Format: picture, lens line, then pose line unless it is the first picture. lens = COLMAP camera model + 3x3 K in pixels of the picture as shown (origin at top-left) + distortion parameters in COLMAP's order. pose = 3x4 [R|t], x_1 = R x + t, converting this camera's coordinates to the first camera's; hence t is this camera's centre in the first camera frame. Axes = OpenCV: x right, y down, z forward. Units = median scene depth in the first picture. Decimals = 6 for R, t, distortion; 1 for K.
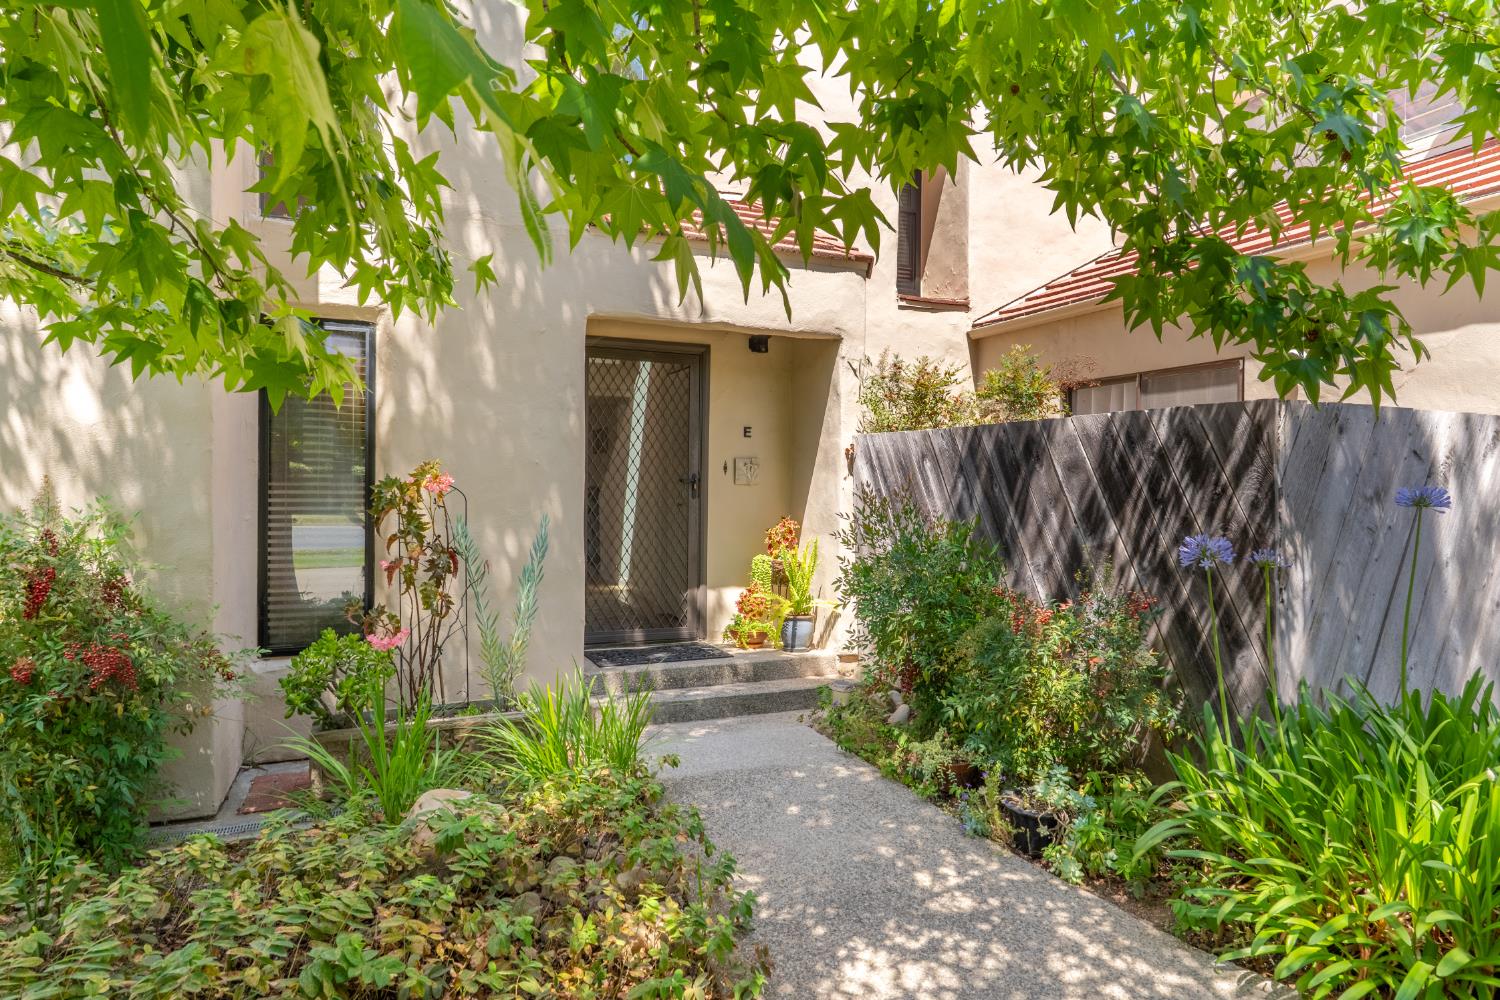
lens RADIAL K [[858.4, 0, 707.4], [0, 858.4, 492.7], [0, 0, 1]] dist [0.000556, 0.000093]
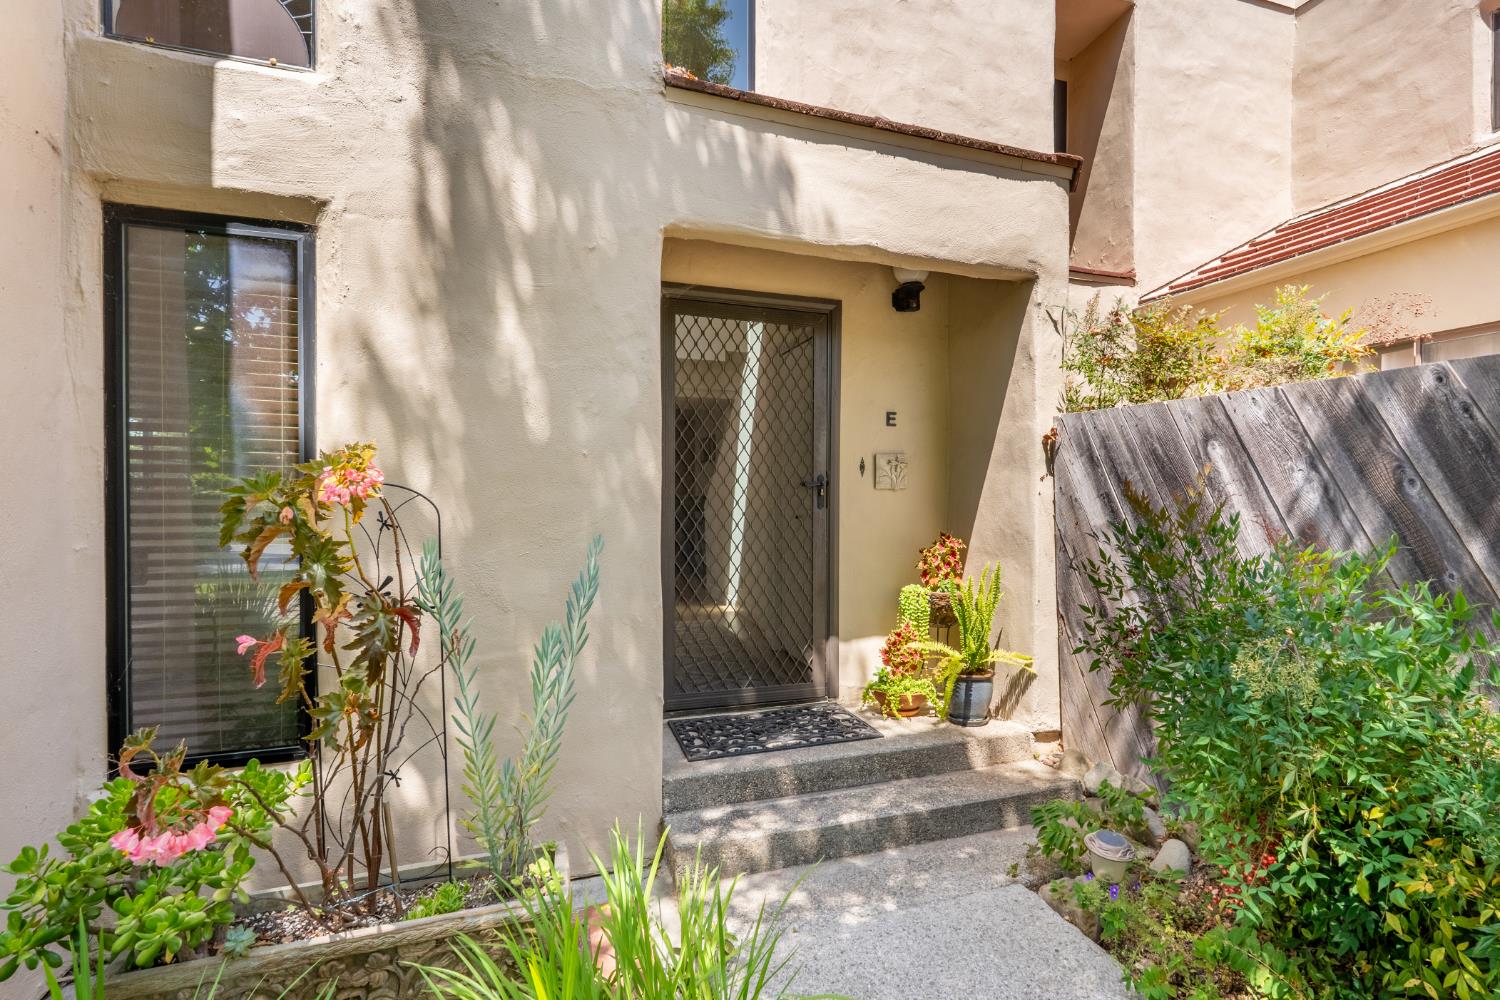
lens RADIAL K [[674.7, 0, 747.1], [0, 674.7, 501.5], [0, 0, 1]] dist [0.002105, -0.000103]
pose [[0.996540, -0.006318, -0.082876, -0.031582], [0.006118, 0.999978, -0.002668, 0.001721], [0.082891, 0.002152, 0.996556, 0.428354]]
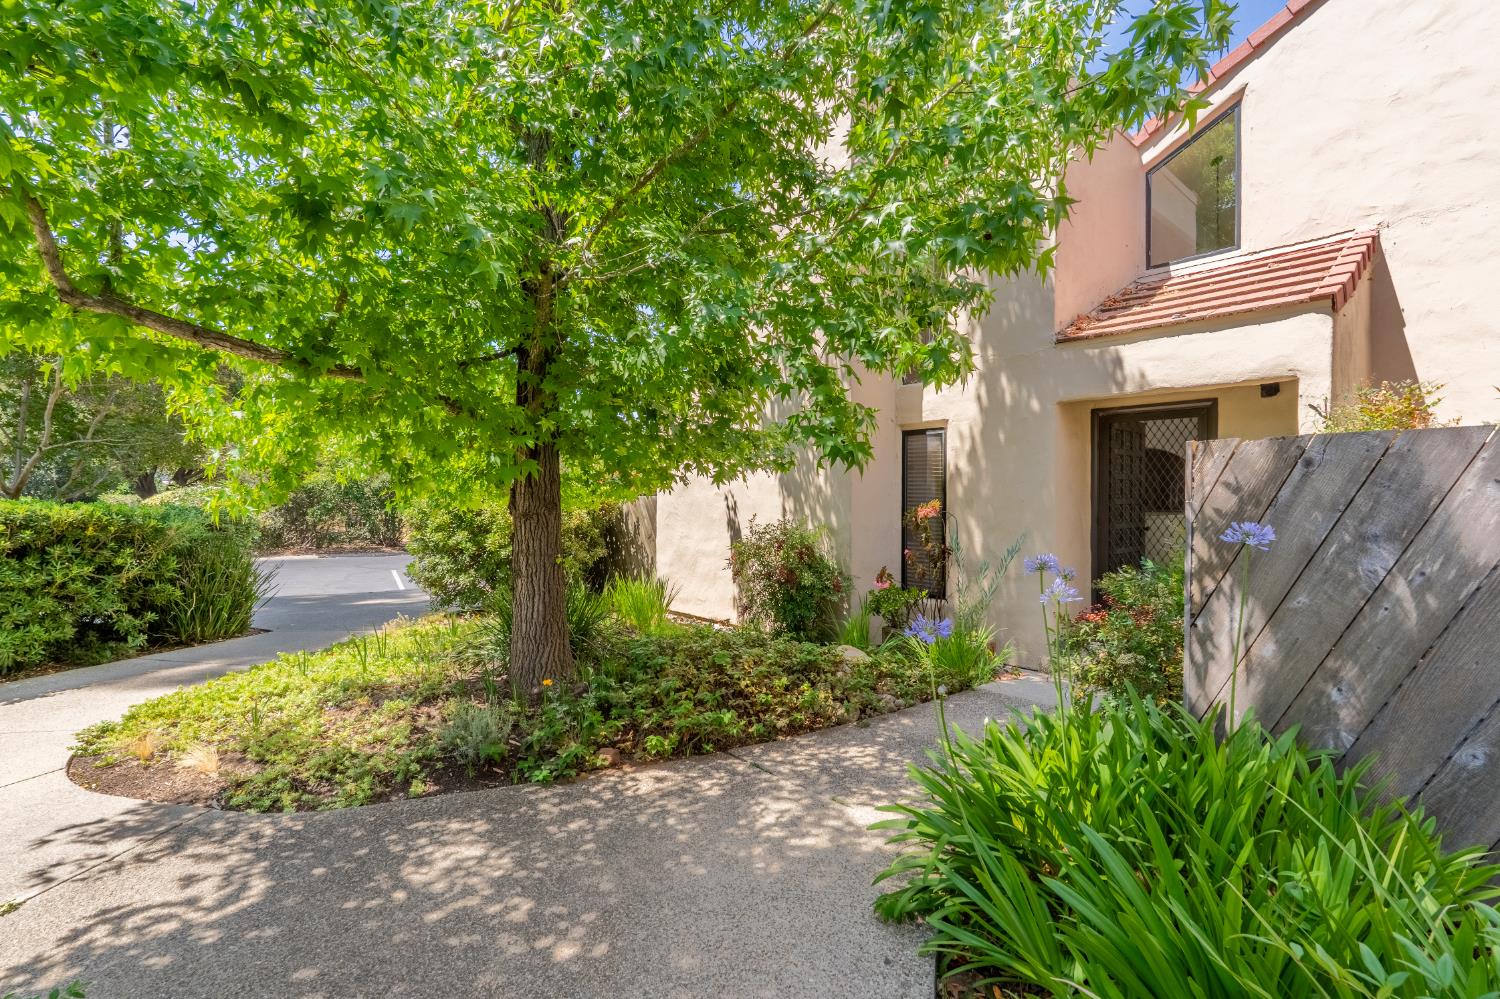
lens RADIAL K [[677.7, 0, 762.5], [0, 677.7, 501.0], [0, 0, 1]] dist [-0.000090, -0.000012]
pose [[0.307023, -0.010576, -0.951643, 0.728062], [-0.020287, 0.999638, -0.017654, -0.001213], [0.951486, 0.024726, 0.306697, 0.121595]]
